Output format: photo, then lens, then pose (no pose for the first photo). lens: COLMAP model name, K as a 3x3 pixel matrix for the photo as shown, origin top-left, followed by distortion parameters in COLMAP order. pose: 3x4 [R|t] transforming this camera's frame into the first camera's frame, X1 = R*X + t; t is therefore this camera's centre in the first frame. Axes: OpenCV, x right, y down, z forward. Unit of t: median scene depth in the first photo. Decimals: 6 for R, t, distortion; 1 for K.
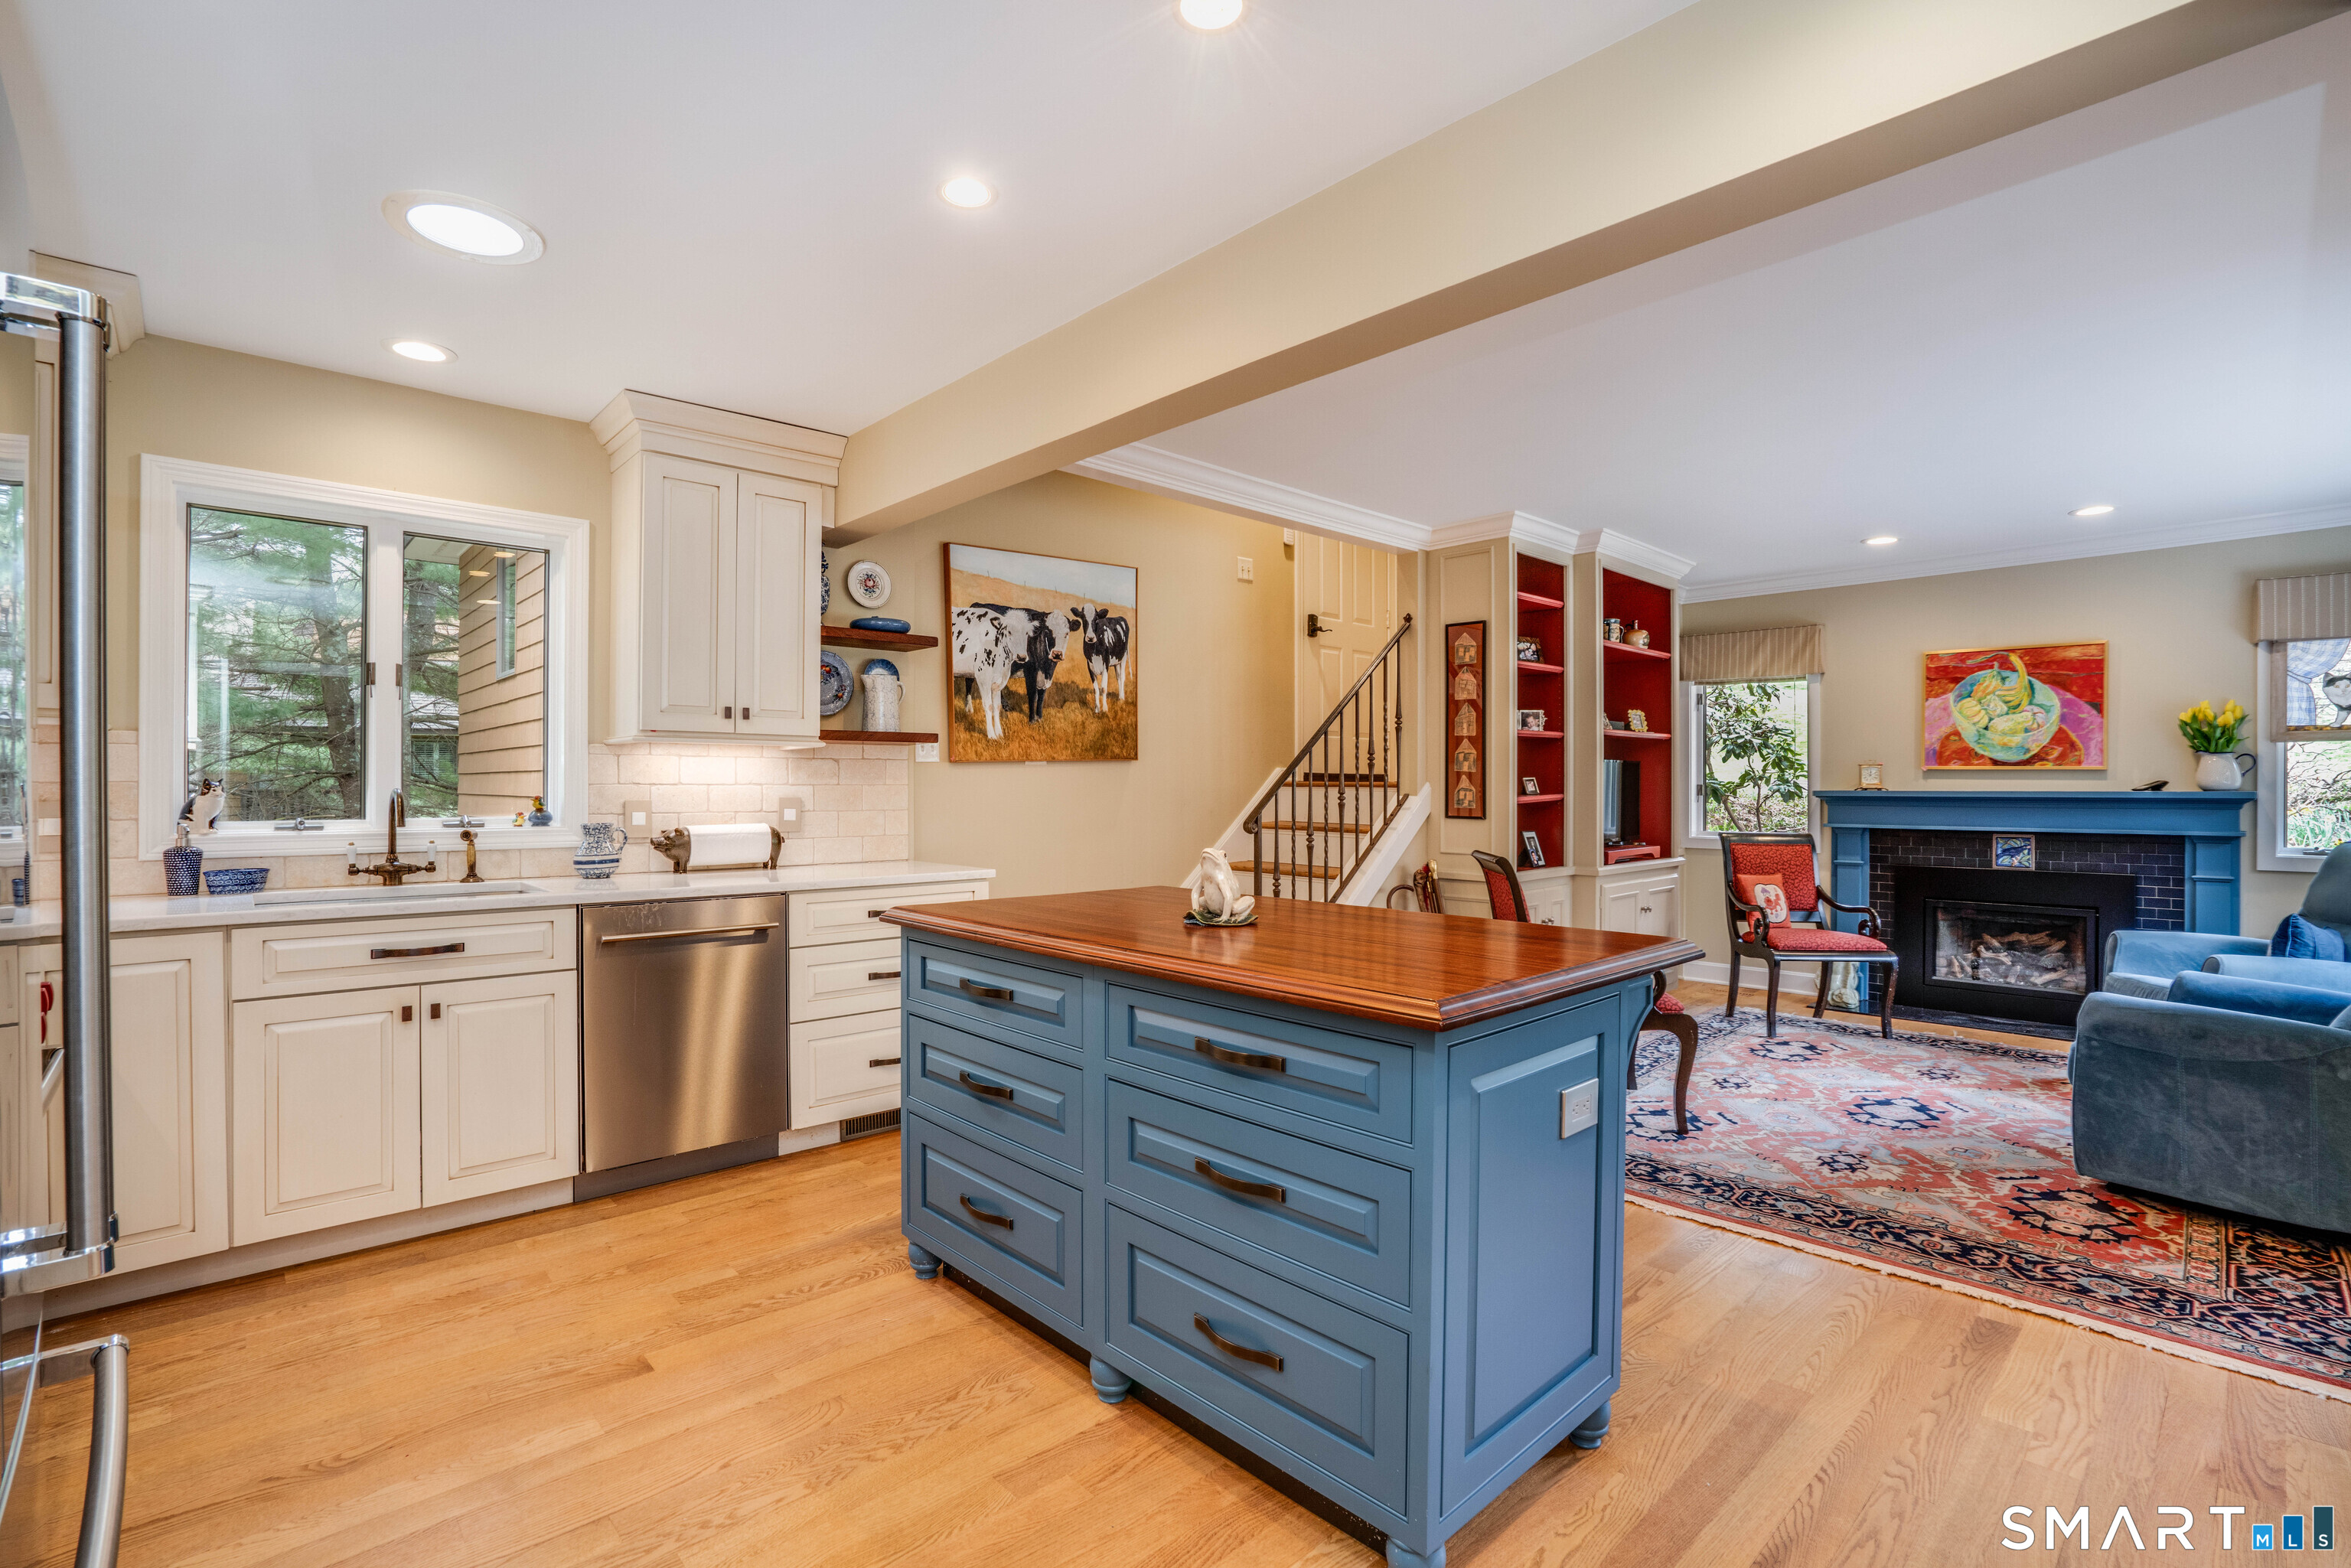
lens RADIAL K [[1084.4, 0, 1173.9], [0, 1084.4, 780.2], [0, 0, 1]] dist [-0.003430, -0.000166]
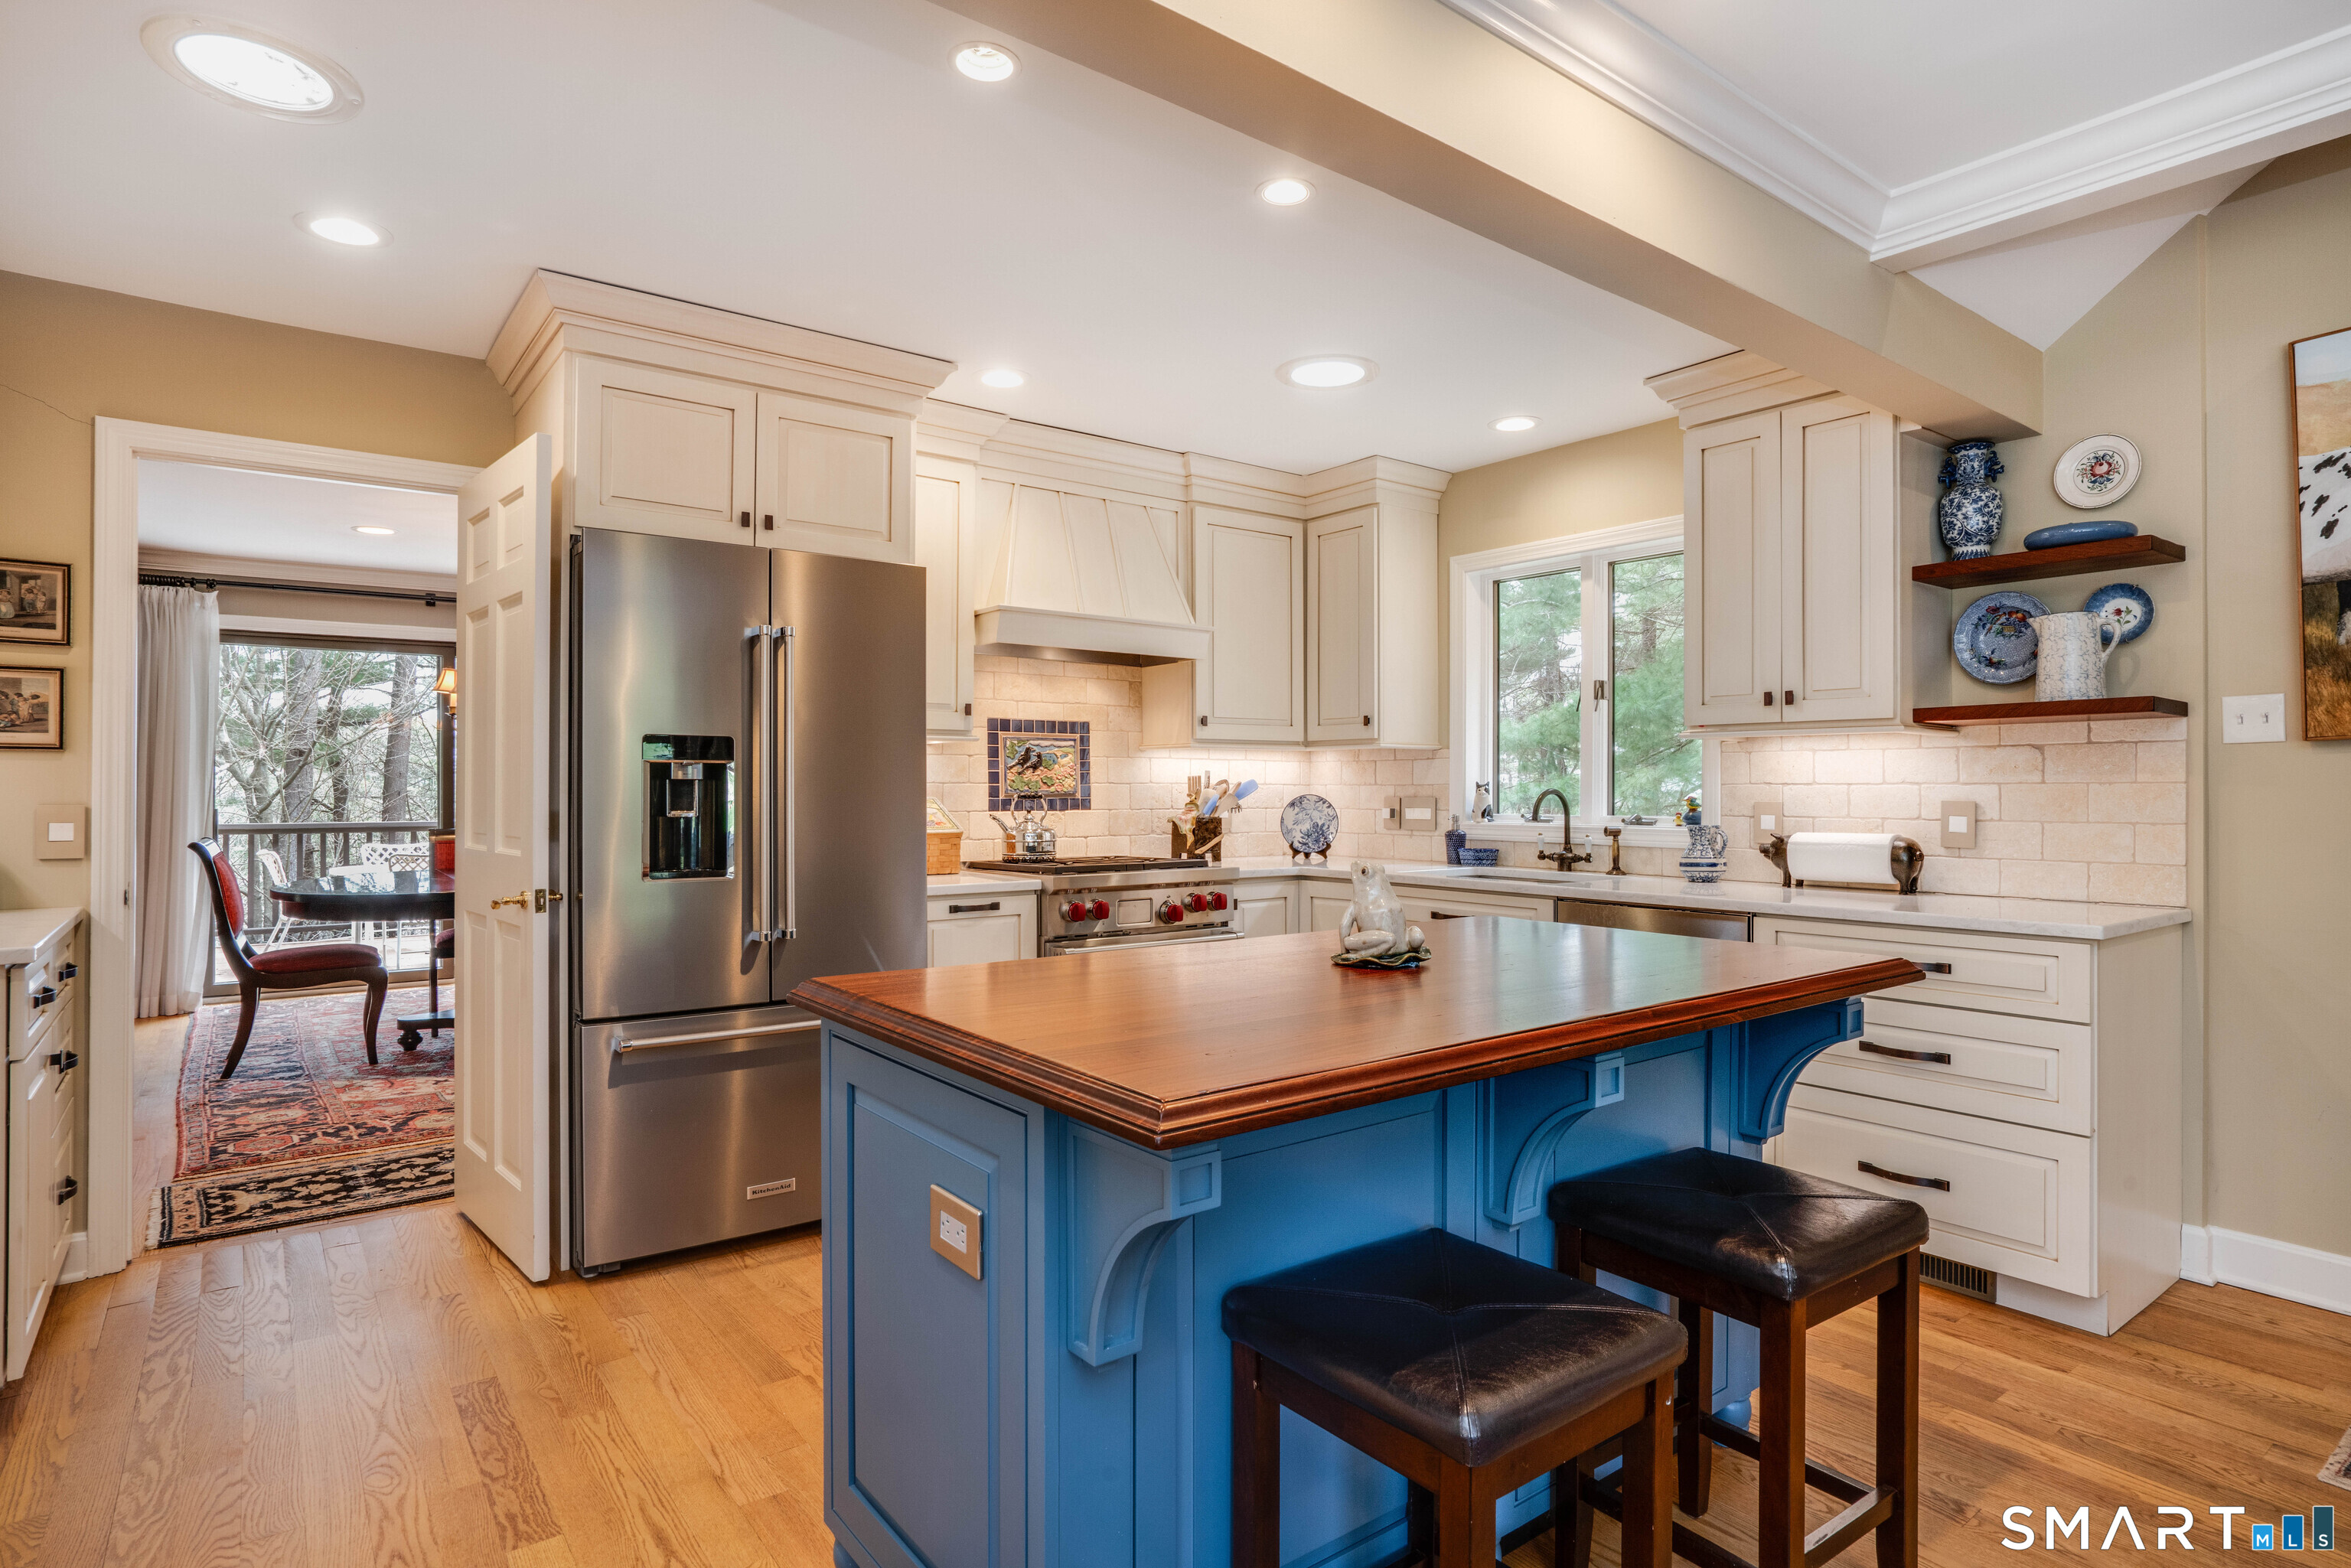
lens RADIAL K [[1249.4, 0, 1174.5], [0, 1249.4, 794.1], [0, 0, 1]] dist [0.001098, 0.000115]
pose [[-0.088374, -0.003533, -0.996081, 0.583746], [-0.000514, 0.999994, -0.003502, 0.015901], [0.996087, 0.000202, -0.088375, 0.601471]]
